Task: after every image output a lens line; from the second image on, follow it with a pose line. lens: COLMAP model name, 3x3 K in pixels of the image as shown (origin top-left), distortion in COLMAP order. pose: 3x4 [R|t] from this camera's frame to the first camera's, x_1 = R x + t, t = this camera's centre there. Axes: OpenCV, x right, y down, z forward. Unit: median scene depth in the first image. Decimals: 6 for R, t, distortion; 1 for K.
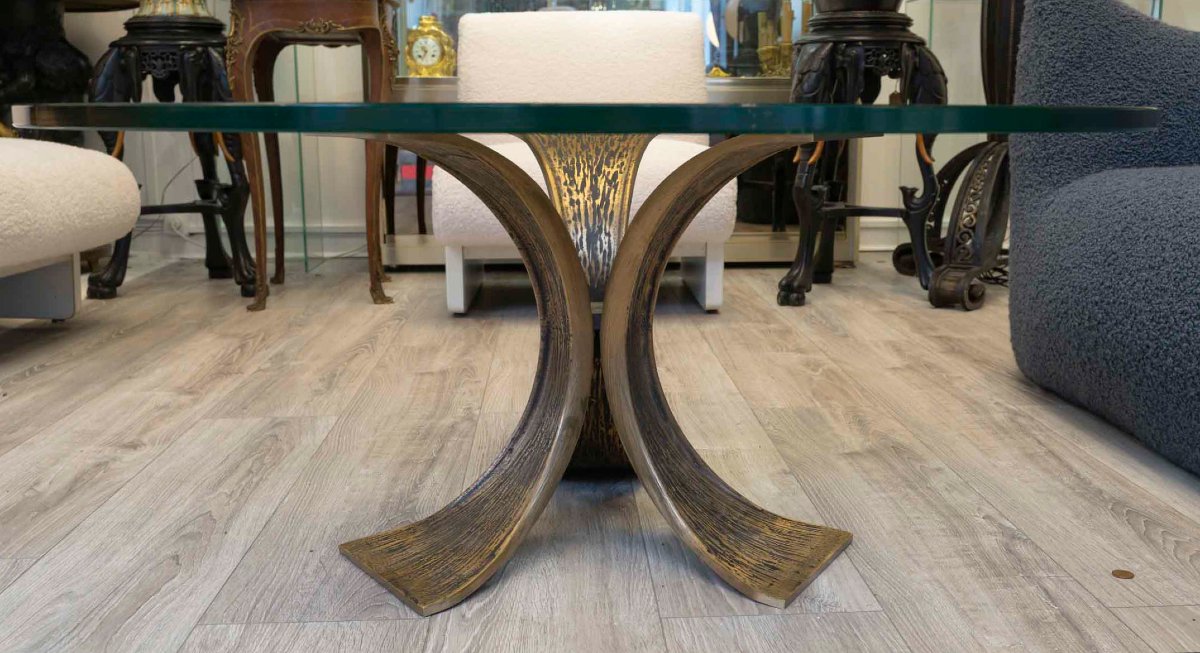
lens RADIAL K [[1167.1, 0, 647.0], [0, 1167.1, 373.5], [0, 0, 1]] dist [0.035251, 0.012211]
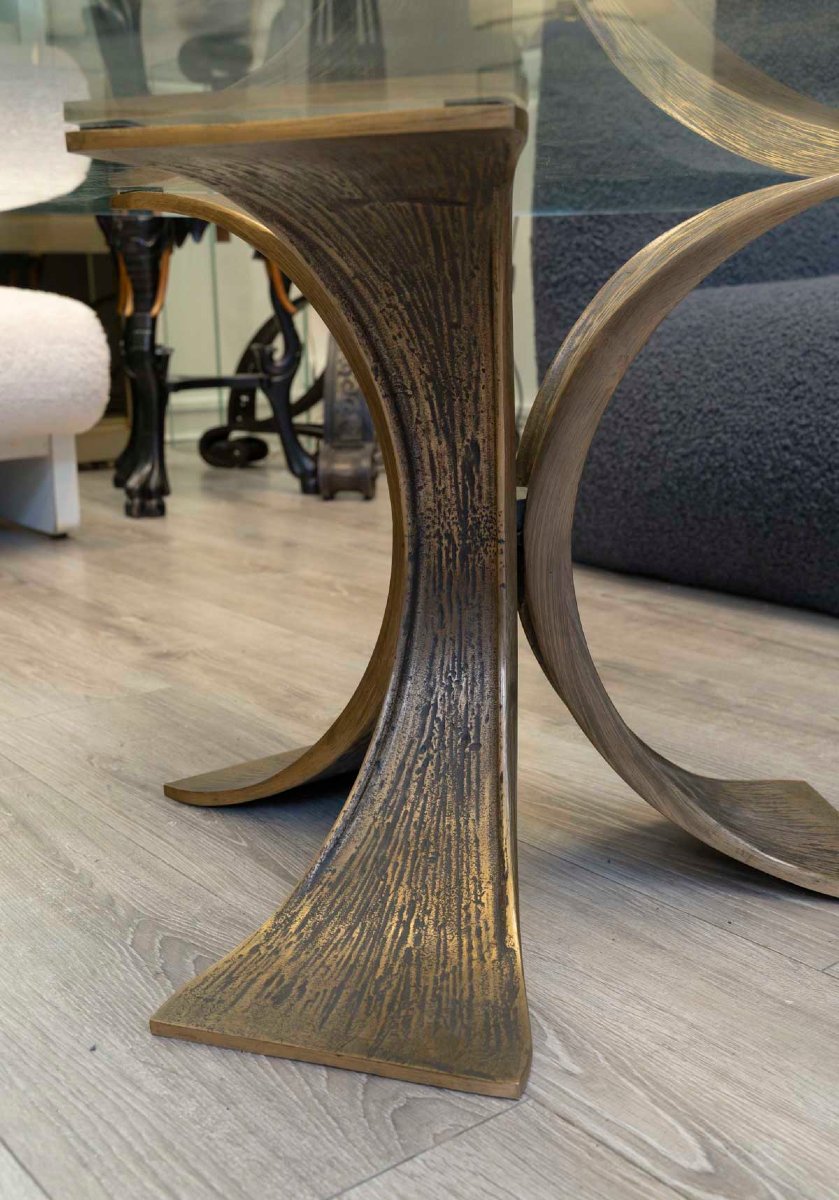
lens RADIAL K [[1354.5, 0, 397.4], [0, 1354.5, 684.1], [0, 0, 1]] dist [-0.005383, 0.001205]
pose [[0.823710, -0.169515, 0.541079, -0.420329], [0.139942, 0.985523, 0.095715, -0.029894], [-0.549471, -0.003122, 0.835507, 0.421615]]
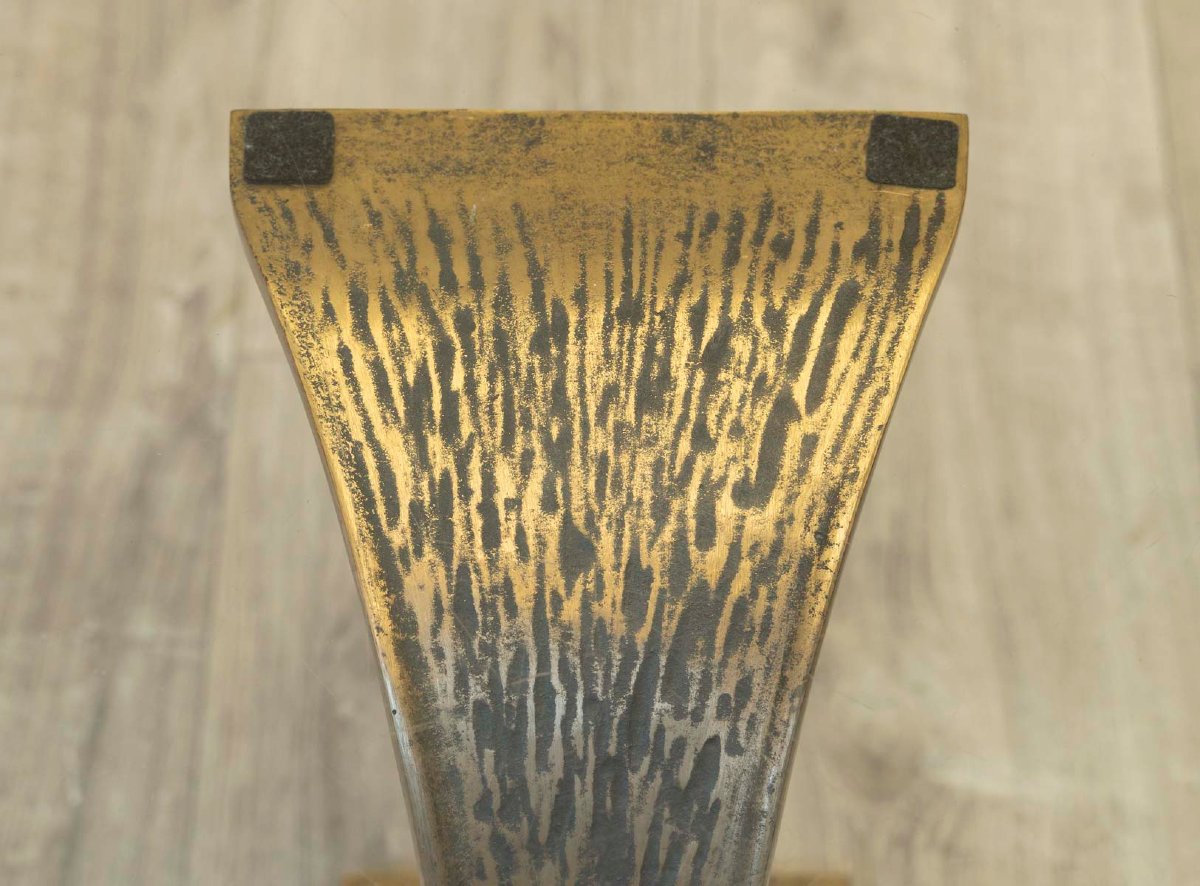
lens RADIAL K [[2909.8, 0, 600.0], [0, 2909.8, 443.0], [0, 0, 1]] dist [0.049416, 0.459618]
pose [[0.996196, 0.074221, -0.045657, -0.026031], [-0.021678, 0.718567, 0.695120, -0.583432], [0.084400, -0.691486, 0.717442, 0.626720]]
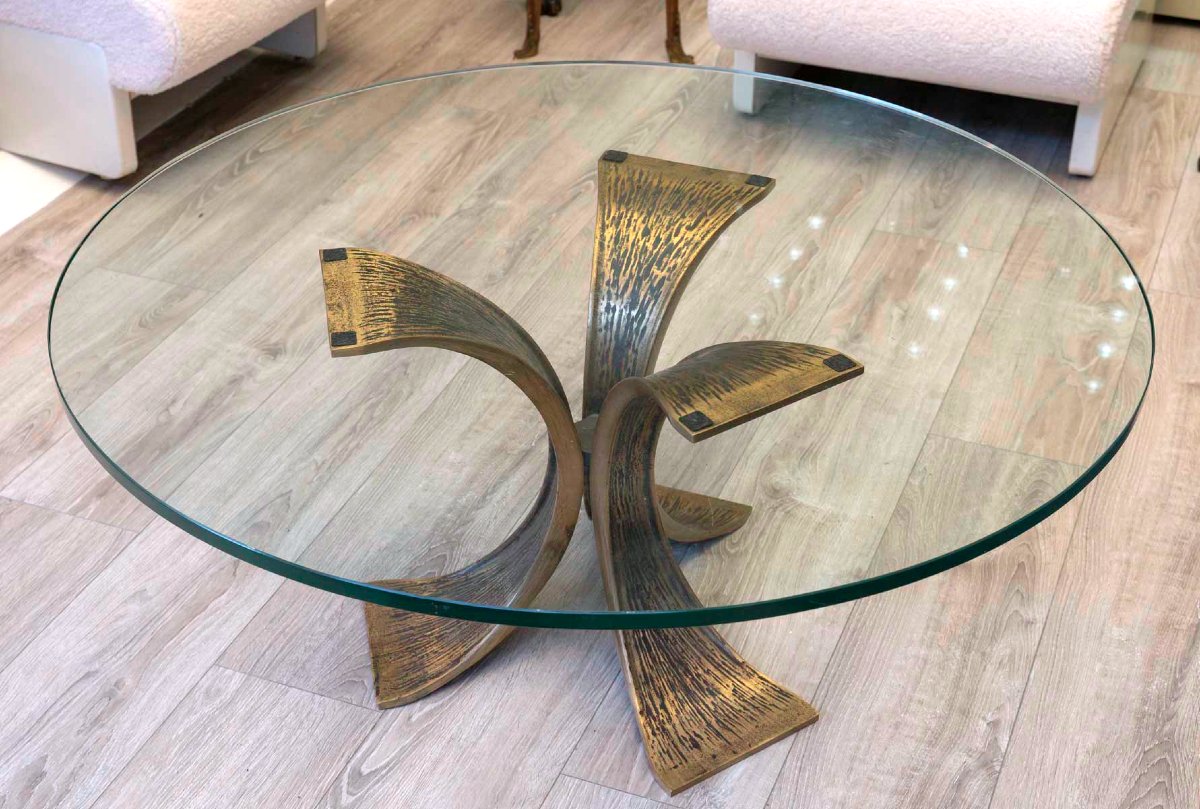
lens RADIAL K [[2004.7, 0, 600.0], [0, 2004.7, 404.5], [0, 0, 1]] dist [-0.062258, 0.812984]
pose [[0.896775, 0.234683, -0.375125, 0.529952], [-0.091829, 0.928013, 0.361052, -0.628659], [0.432854, -0.289335, 0.853770, -0.384829]]
